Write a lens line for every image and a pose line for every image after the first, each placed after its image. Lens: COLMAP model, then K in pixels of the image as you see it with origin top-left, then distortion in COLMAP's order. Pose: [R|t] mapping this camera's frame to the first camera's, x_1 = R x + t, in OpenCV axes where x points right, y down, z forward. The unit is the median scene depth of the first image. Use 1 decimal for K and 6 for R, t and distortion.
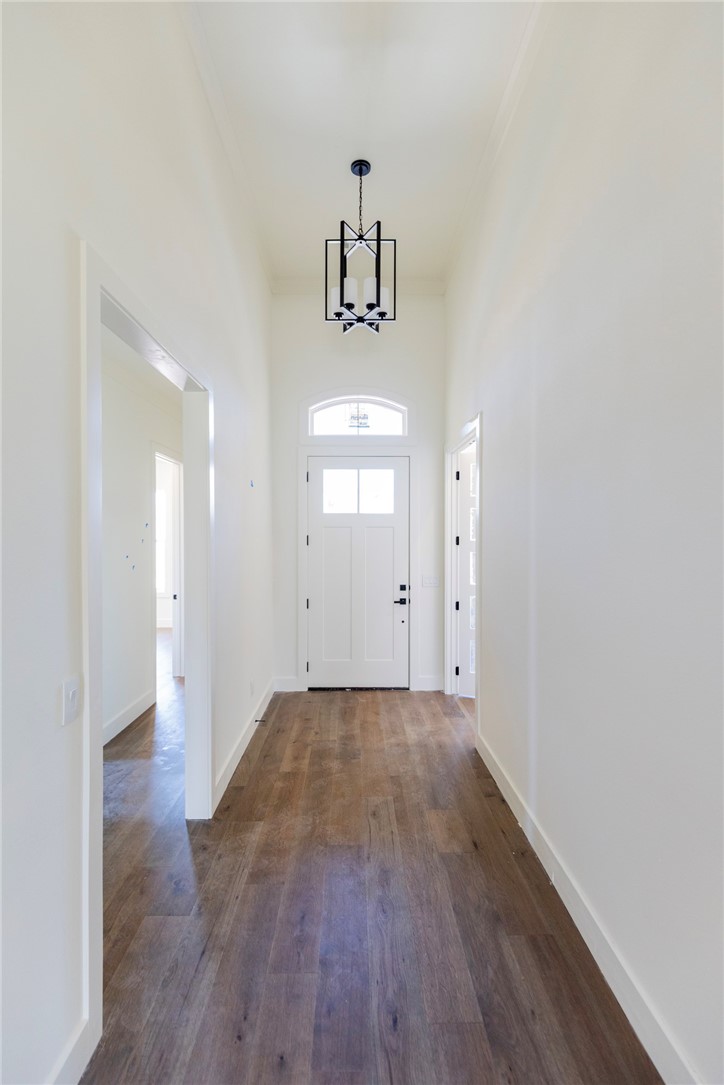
lens RADIAL K [[493.0, 0, 355.4], [0, 493.0, 540.2], [0, 0, 1]] dist [0.004786, -0.000784]
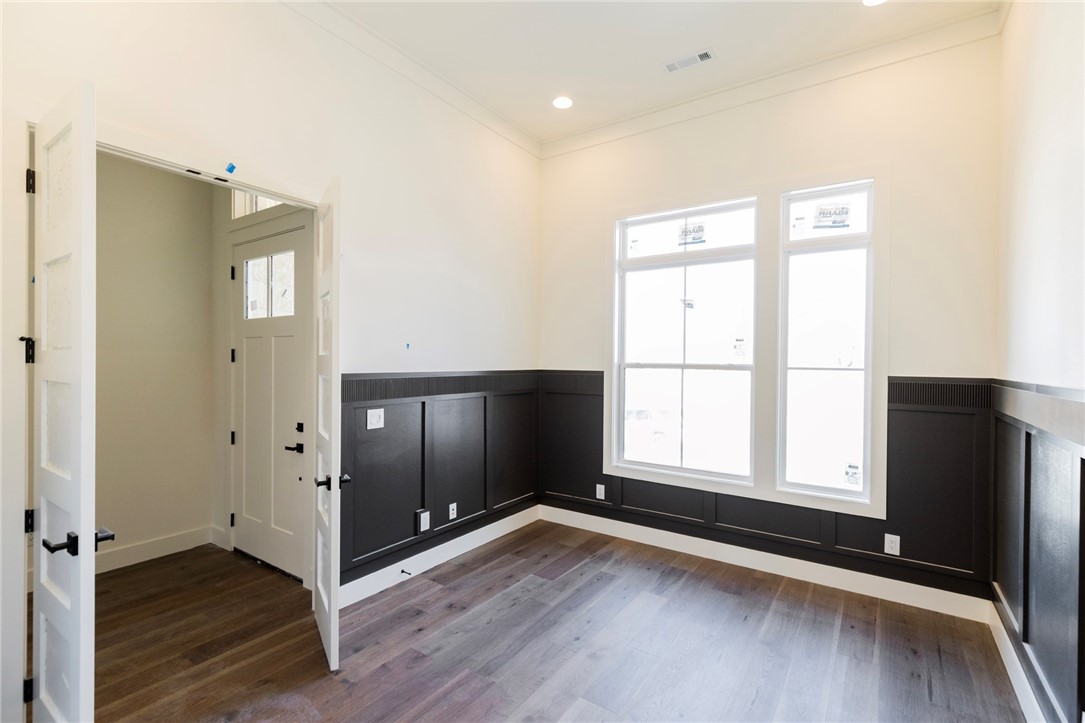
lens RADIAL K [[493.0, 0, 543.4], [0, 493.0, 363.4], [0, 0, 1]] dist [0.004786, -0.000784]
pose [[0.814074, 0.008433, -0.580700, 0.746640], [-0.003155, 0.999944, 0.010099, 0.003287], [0.580753, -0.006390, 0.814055, 0.656410]]
